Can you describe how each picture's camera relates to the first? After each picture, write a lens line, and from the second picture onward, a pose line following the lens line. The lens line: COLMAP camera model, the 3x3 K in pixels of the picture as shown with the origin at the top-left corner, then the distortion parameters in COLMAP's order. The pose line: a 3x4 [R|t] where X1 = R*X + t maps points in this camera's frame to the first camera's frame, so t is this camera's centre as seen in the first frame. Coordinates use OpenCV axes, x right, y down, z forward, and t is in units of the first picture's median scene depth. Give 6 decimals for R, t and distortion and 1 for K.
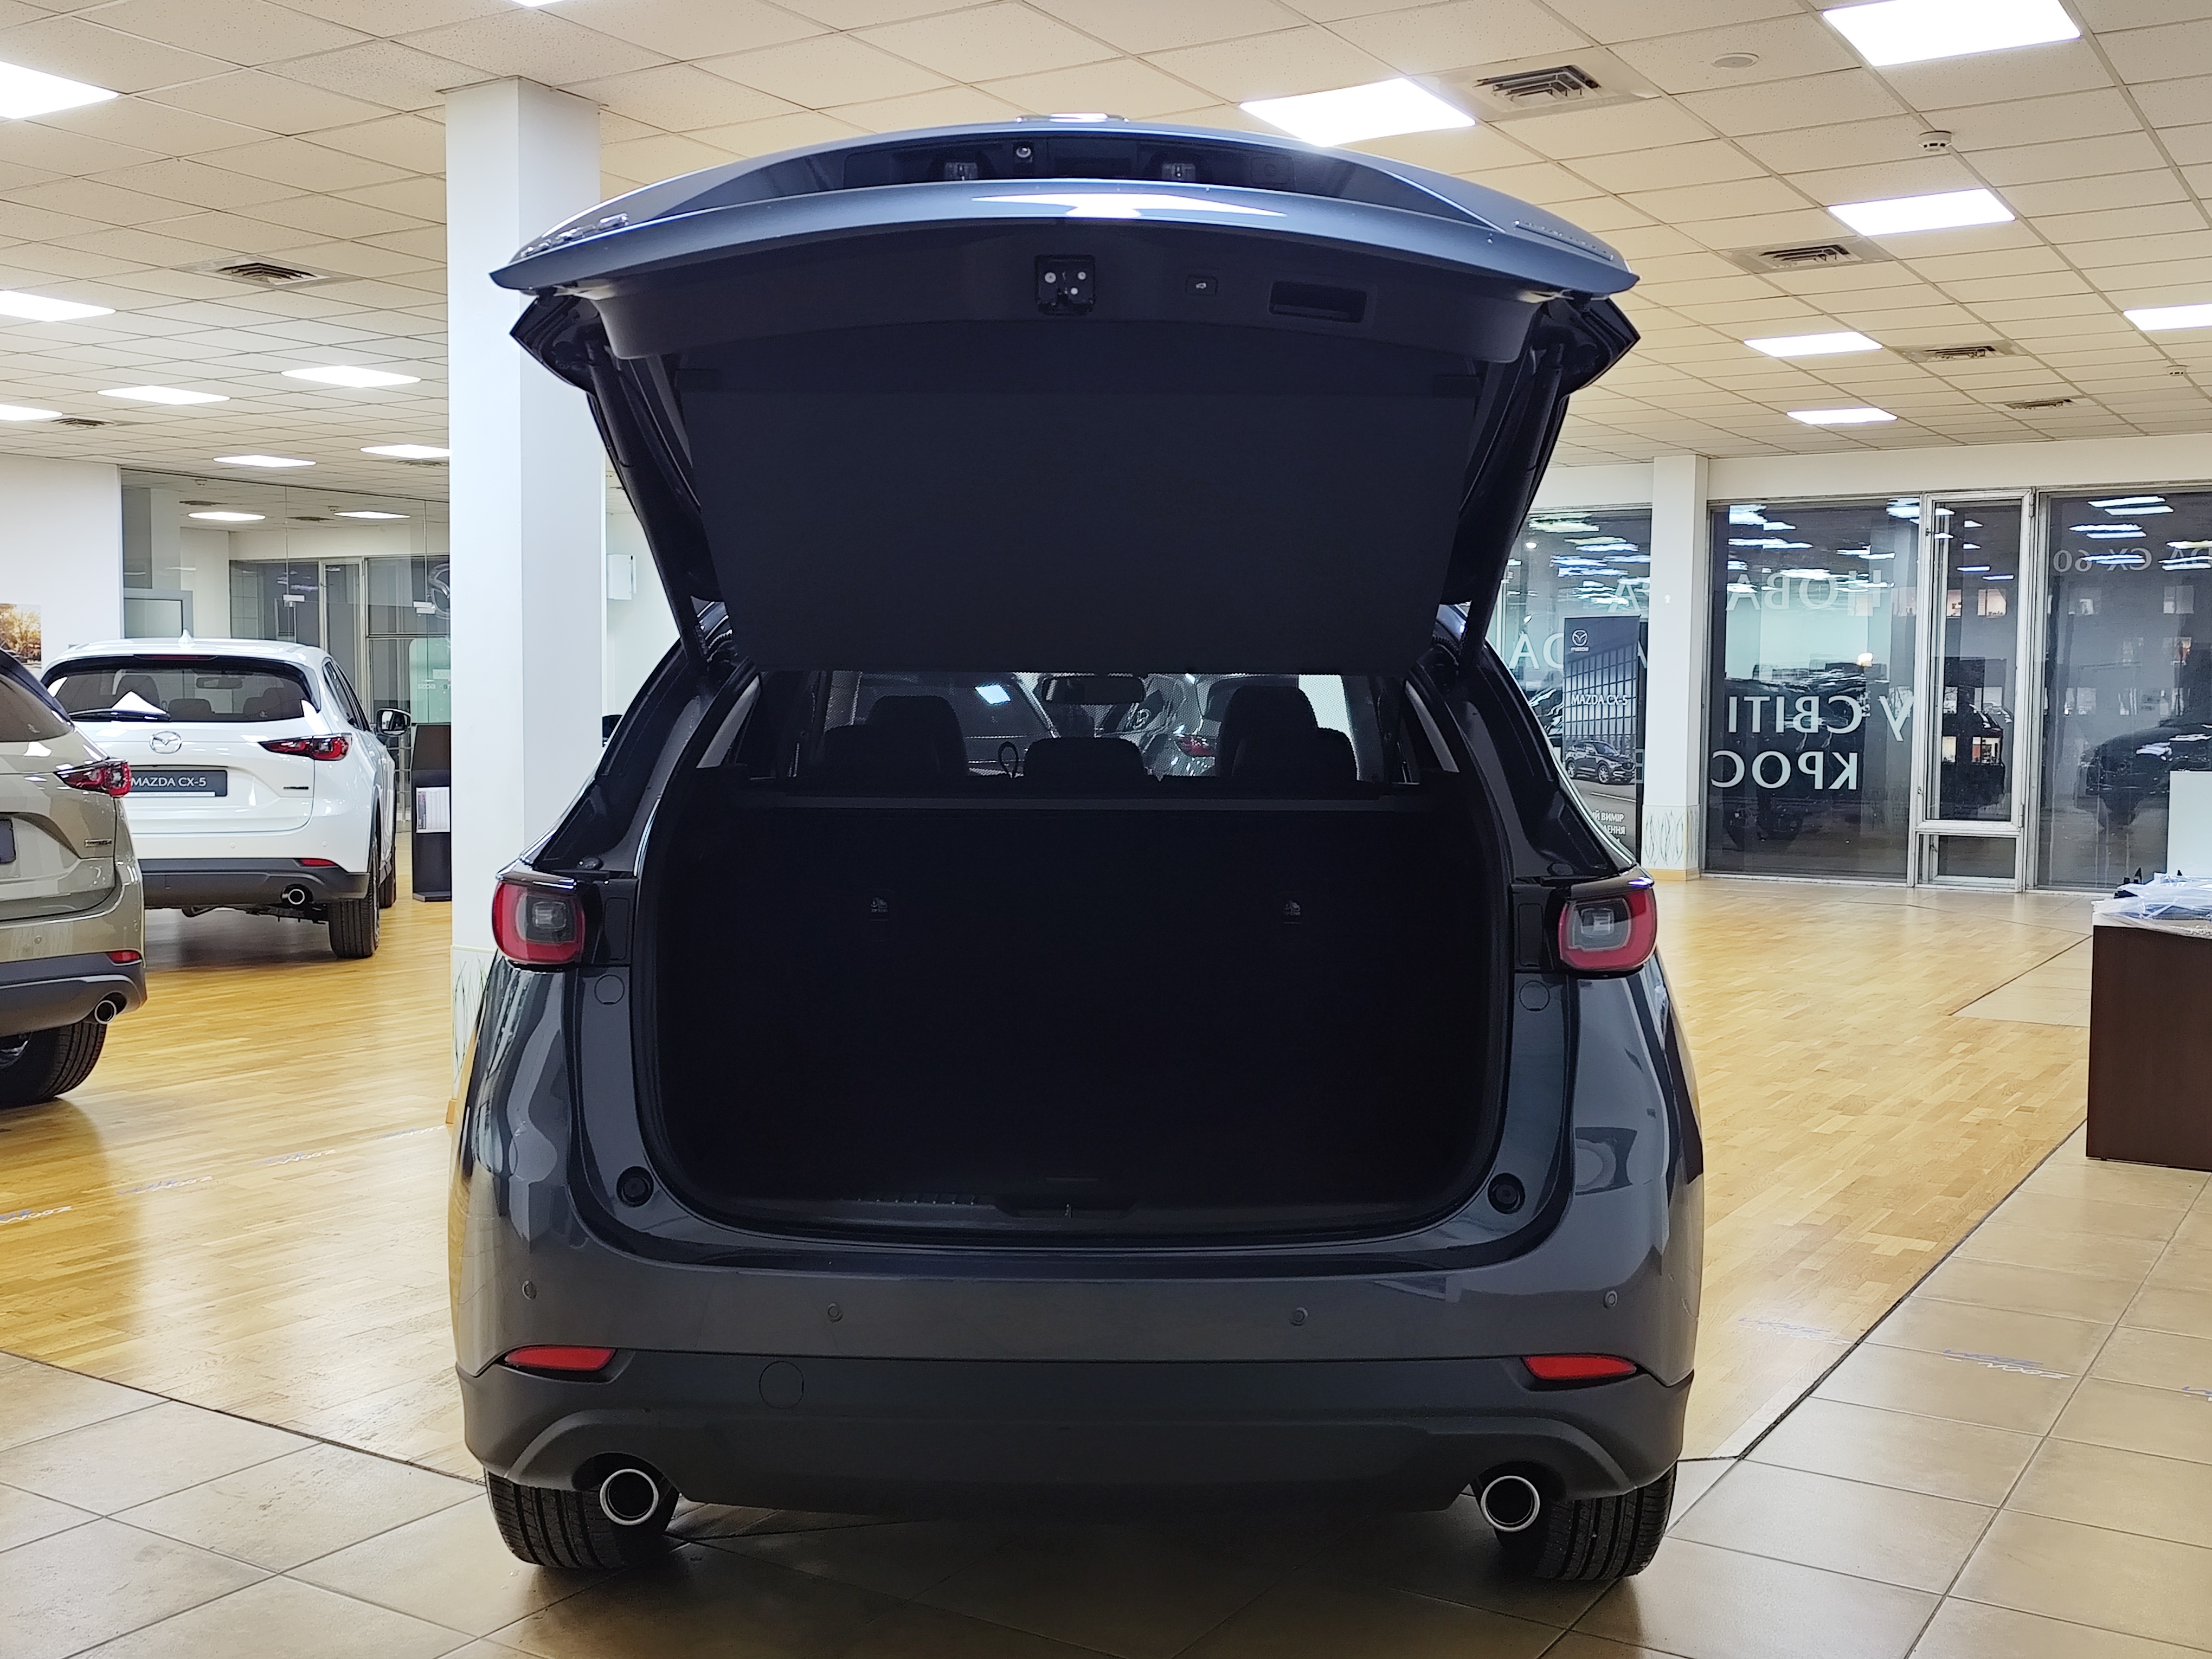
lens RADIAL K [[2190.1, 0, 1113.3], [0, 2190.1, 809.2], [0, 0, 1]] dist [-0.013797, 0.000000]
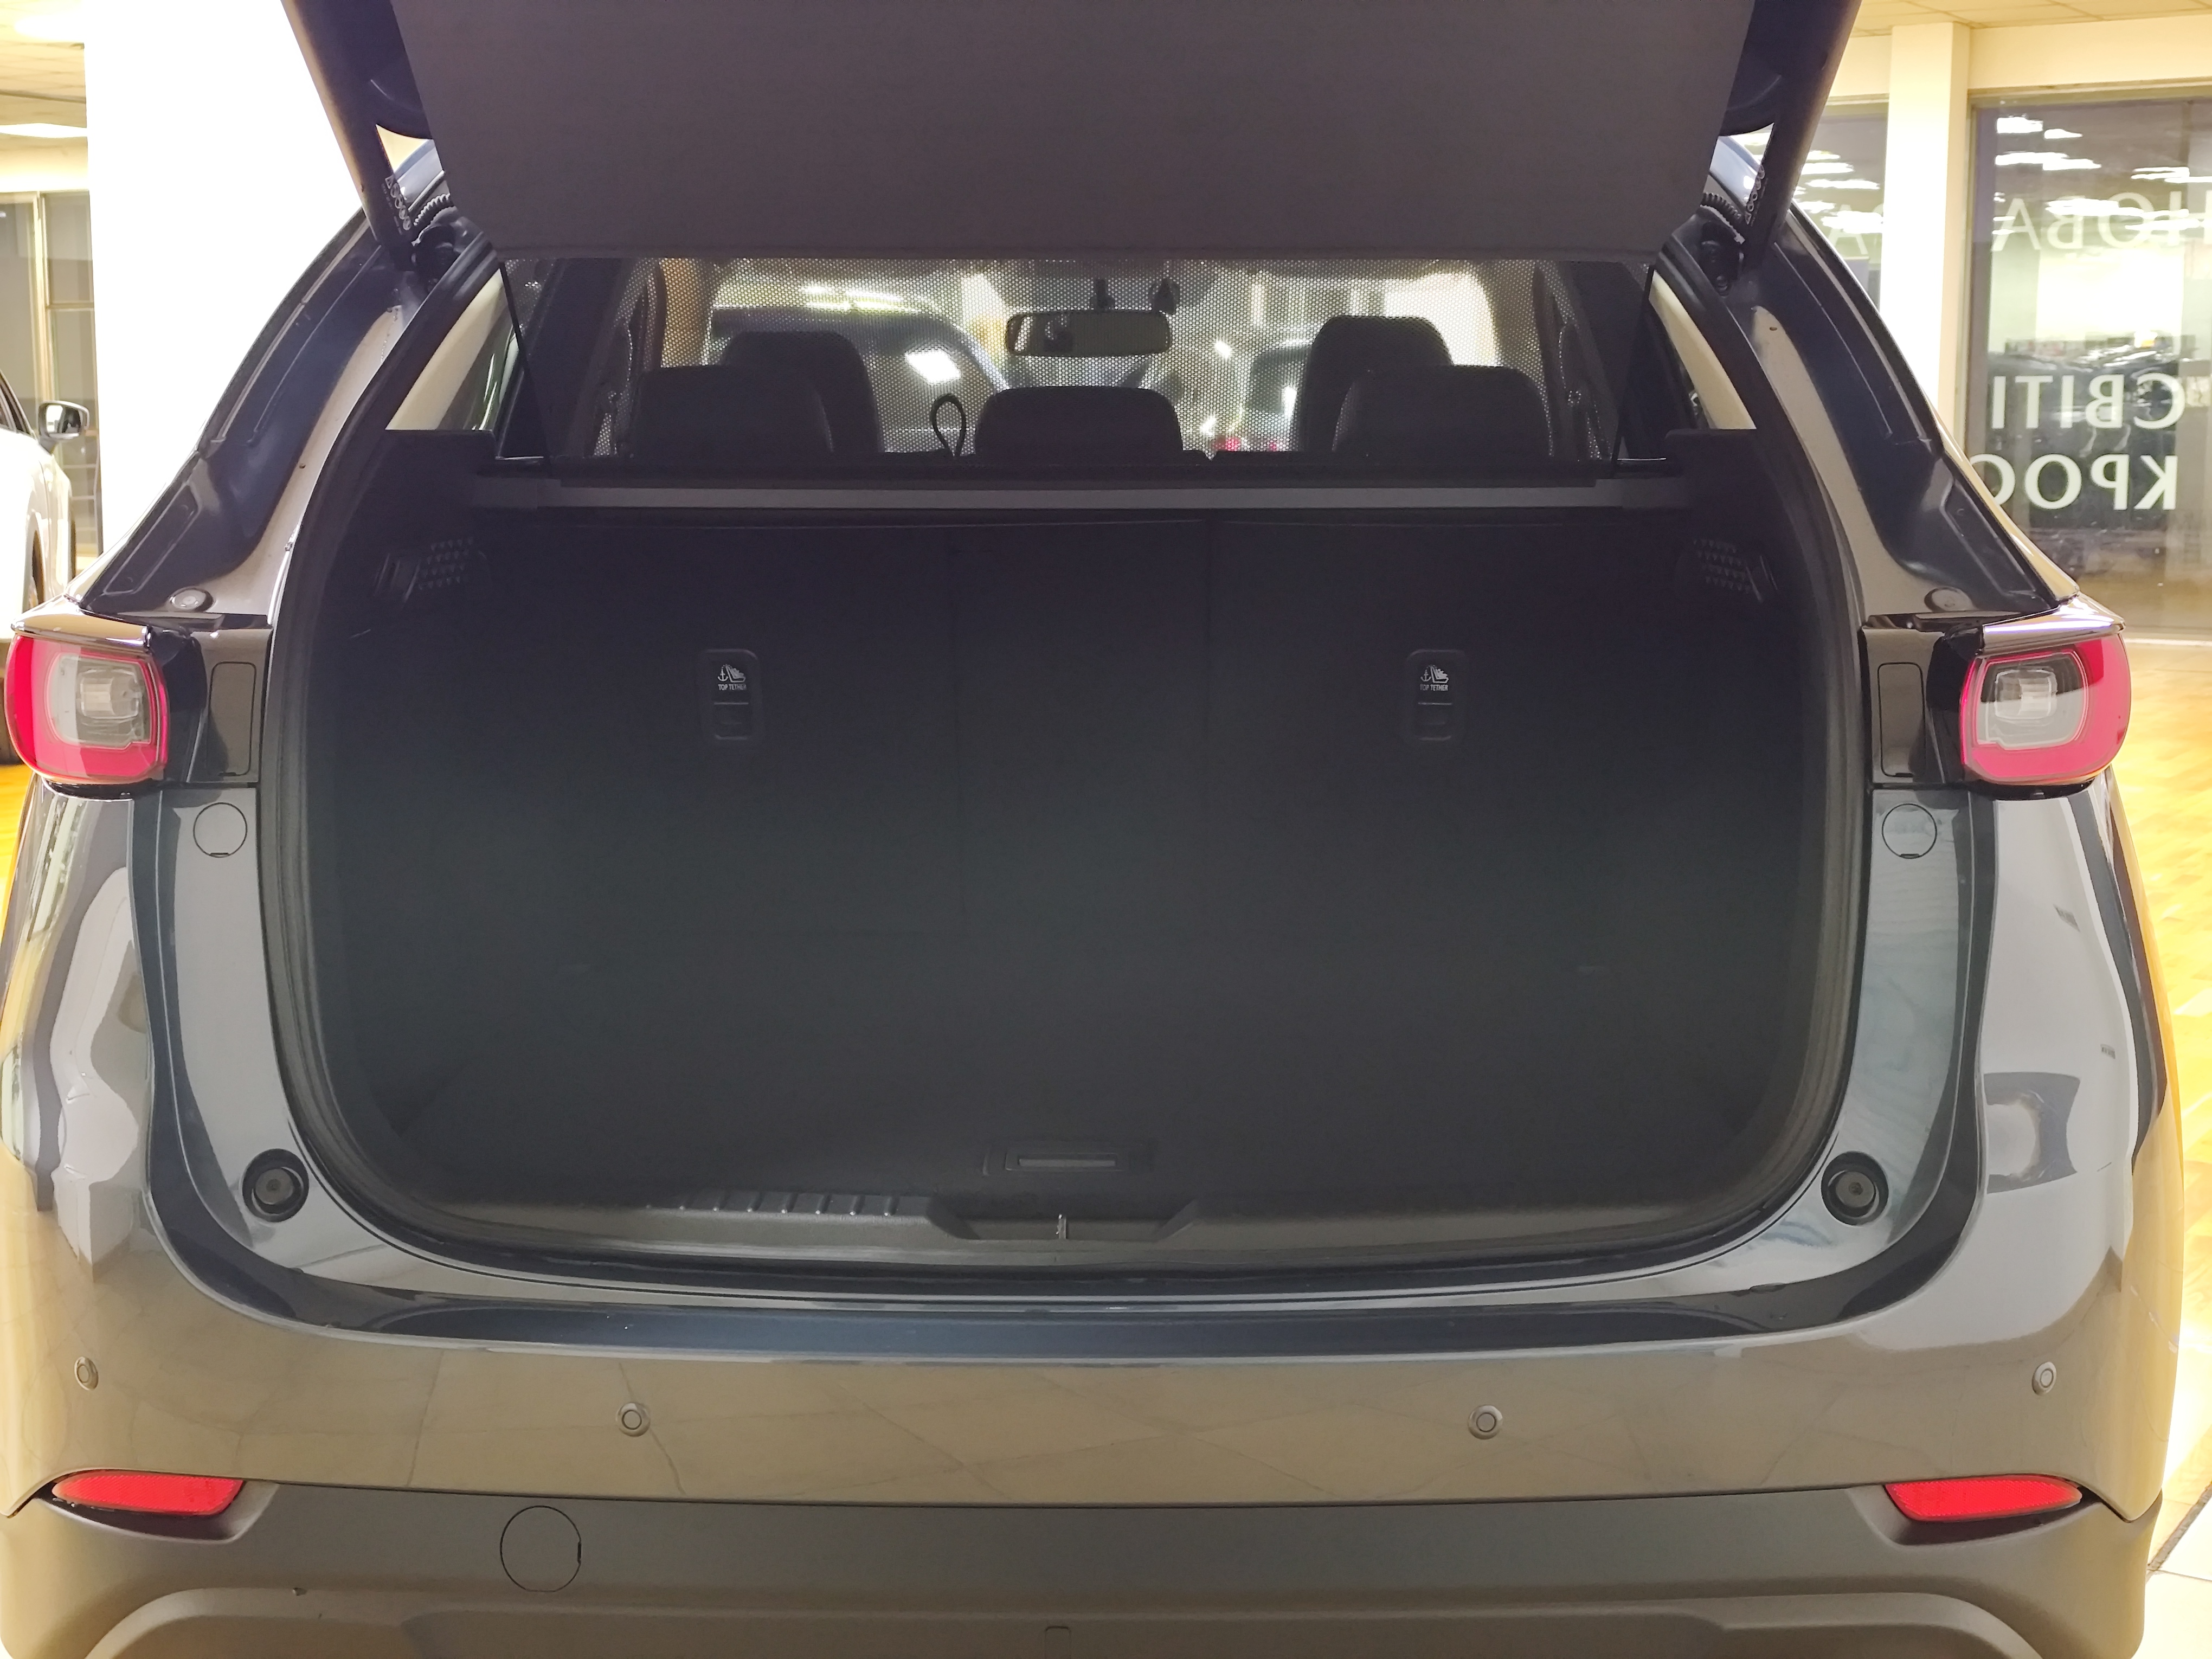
lens RADIAL K [[2962.7, 0, 1120.2], [0, 2962.7, 828.9], [0, 0, 1]] dist [0.006908, 0.000000]
pose [[0.999972, -0.006447, 0.003919, -0.007436], [0.006056, 0.995680, 0.092657, 0.014183], [-0.004500, -0.092631, 0.995690, 0.248908]]
